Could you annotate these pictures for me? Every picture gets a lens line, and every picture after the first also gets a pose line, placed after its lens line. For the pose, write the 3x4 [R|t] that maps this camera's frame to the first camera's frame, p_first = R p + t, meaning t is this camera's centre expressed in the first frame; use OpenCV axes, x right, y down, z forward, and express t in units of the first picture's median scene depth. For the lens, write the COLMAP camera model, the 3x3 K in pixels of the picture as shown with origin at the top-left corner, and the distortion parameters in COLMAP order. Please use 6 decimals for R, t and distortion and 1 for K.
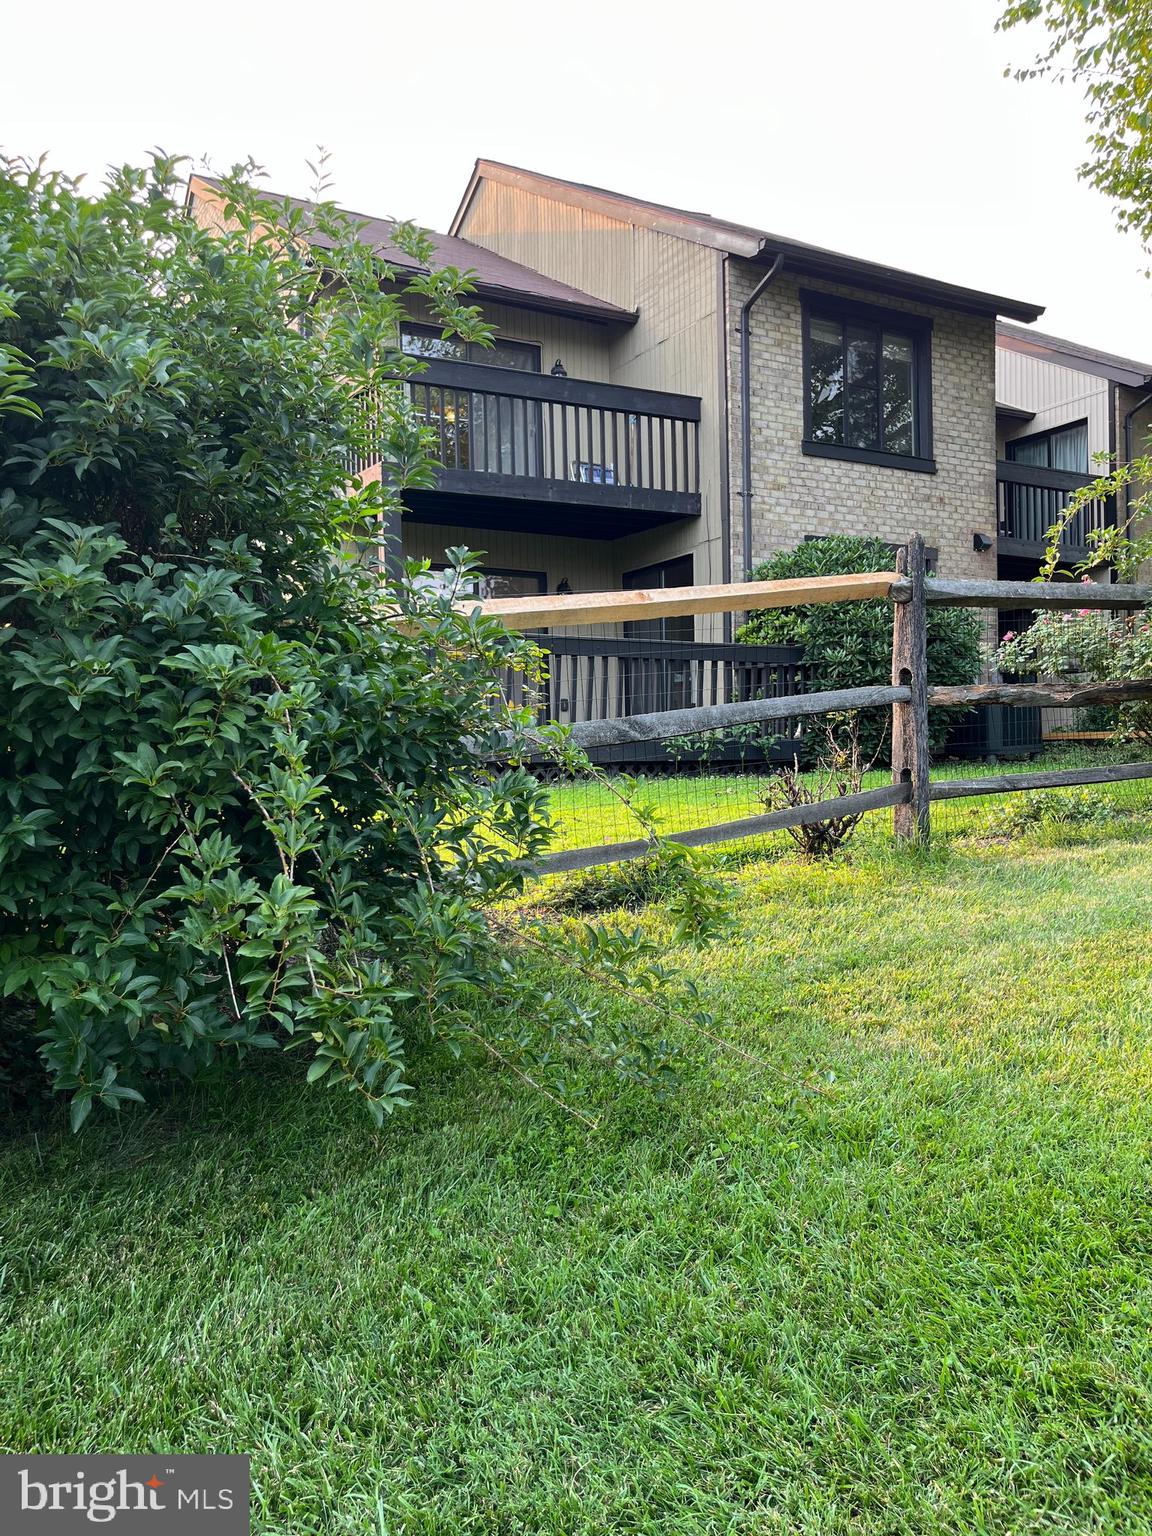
lens RADIAL K [[1170.1, 0, 578.5], [0, 1170.1, 766.3], [0, 0, 1]] dist [0.036230, -0.026867]
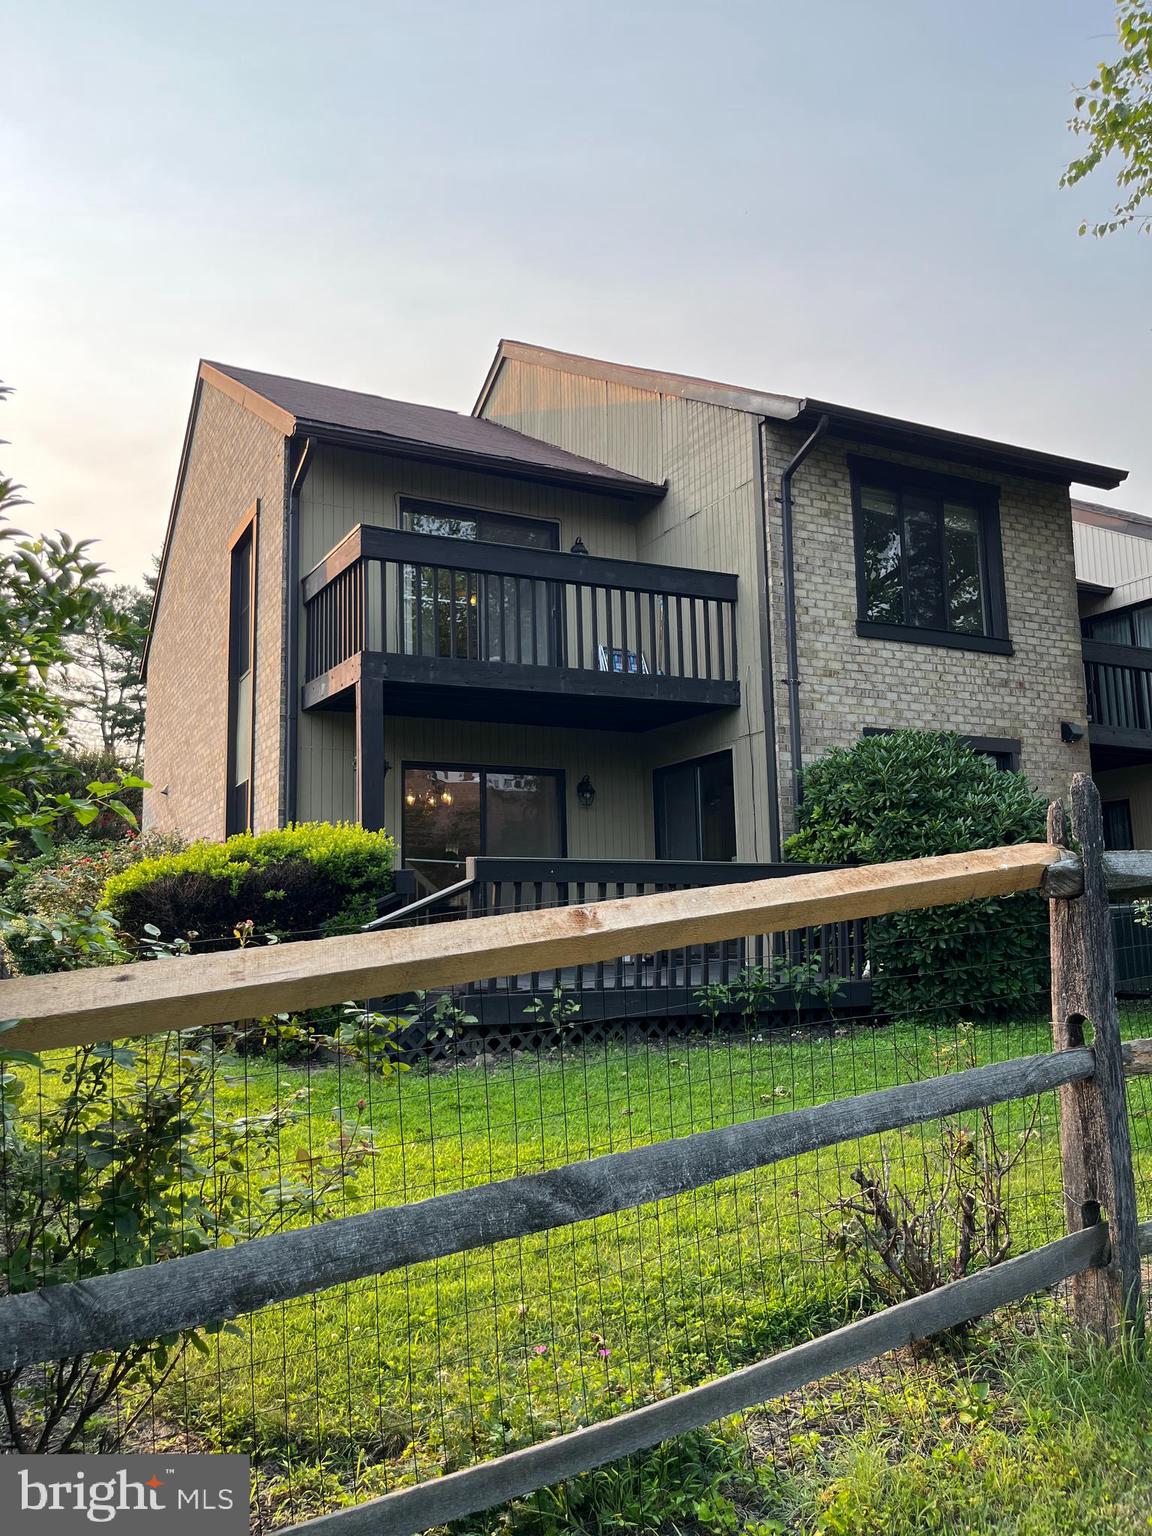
lens RADIAL K [[1170.1, 0, 572.7], [0, 1170.1, 766.7], [0, 0, 1]] dist [0.036230, -0.026867]
pose [[0.998720, -0.007470, -0.050030, 0.023192], [-0.000004, 0.989025, -0.147750, -0.041481], [0.050585, 0.147561, 0.987759, 0.145907]]
